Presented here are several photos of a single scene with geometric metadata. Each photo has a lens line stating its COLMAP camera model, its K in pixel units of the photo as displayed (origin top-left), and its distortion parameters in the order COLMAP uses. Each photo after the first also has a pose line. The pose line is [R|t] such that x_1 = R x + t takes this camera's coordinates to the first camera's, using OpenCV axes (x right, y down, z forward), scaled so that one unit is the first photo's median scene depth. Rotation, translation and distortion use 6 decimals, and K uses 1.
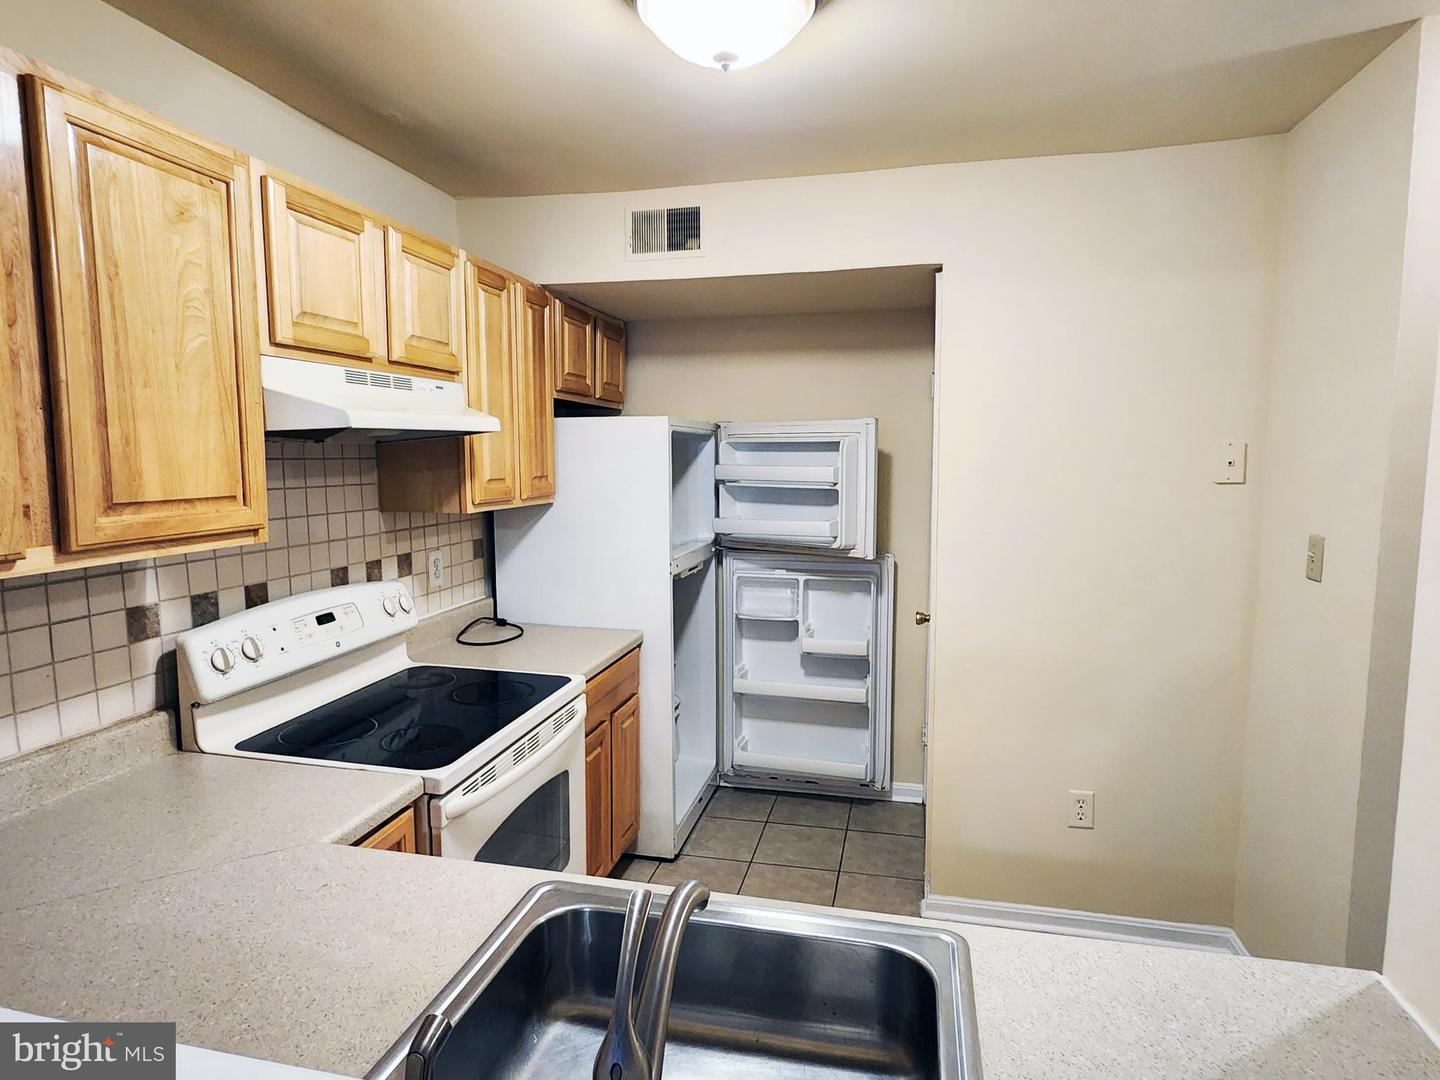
lens RADIAL K [[812.4, 0, 720.0], [0, 812.4, 540.0], [0, 0, 1]] dist [0.000423, -0.000113]
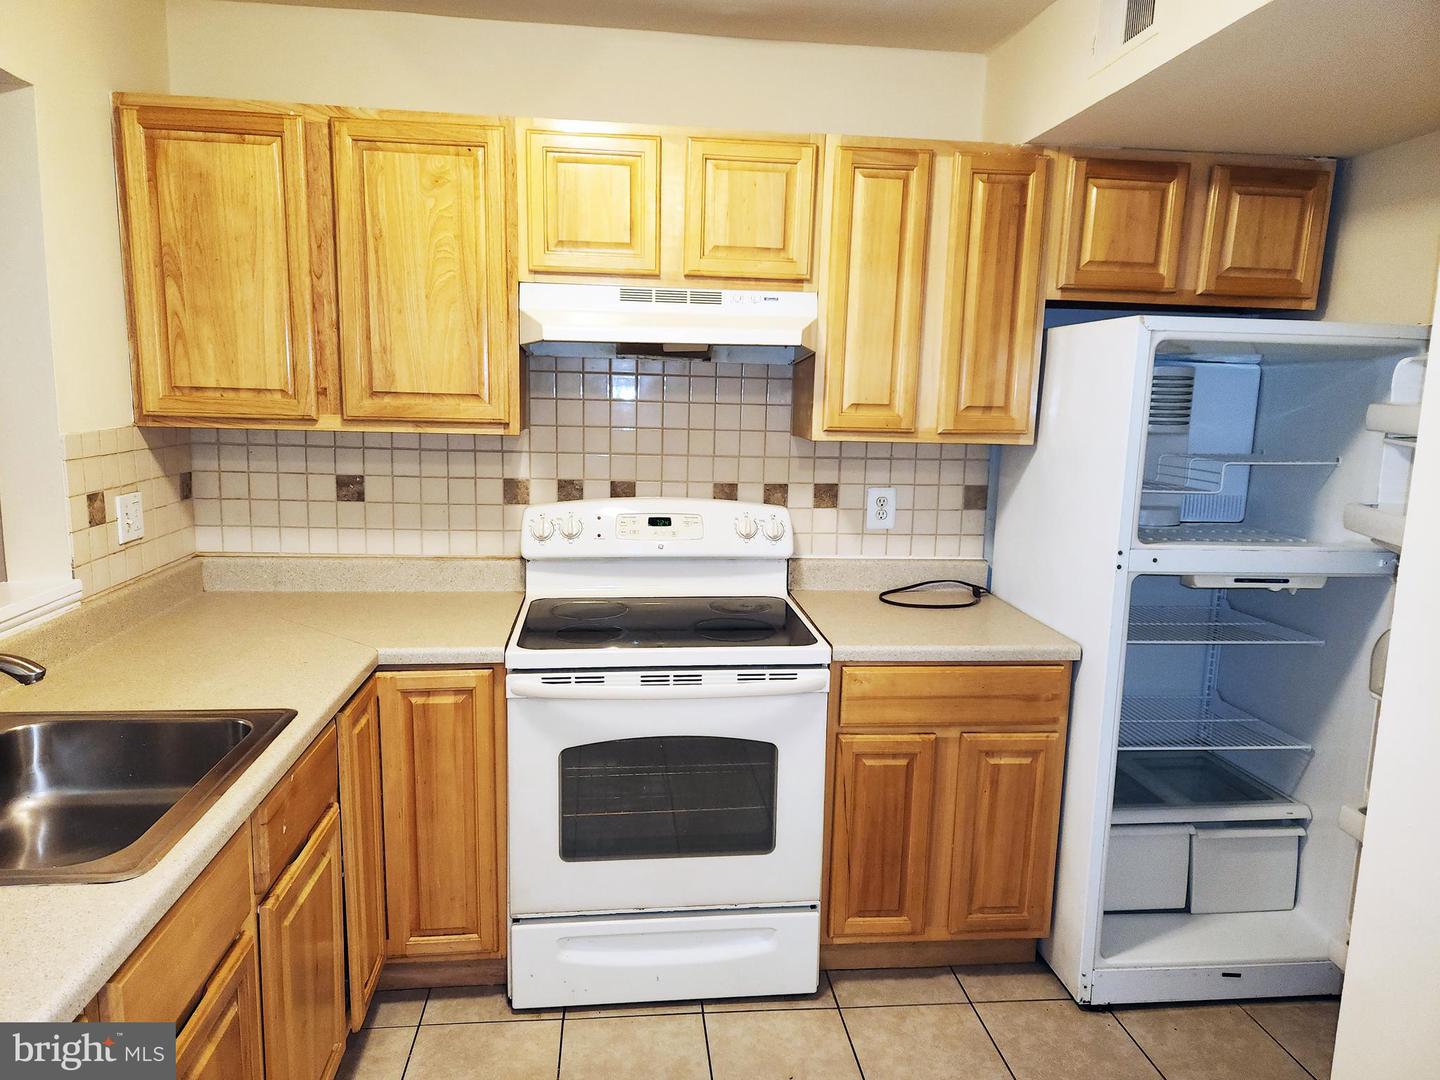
lens RADIAL K [[985.4, 0, 720.0], [0, 985.4, 540.0], [0, 0, 1]] dist [0.064725, -0.000794]
pose [[0.341860, 0.154194, -0.927015, 0.796109], [-0.127009, 0.984977, 0.116997, -0.045609], [0.931129, 0.077743, 0.356308, 0.621517]]
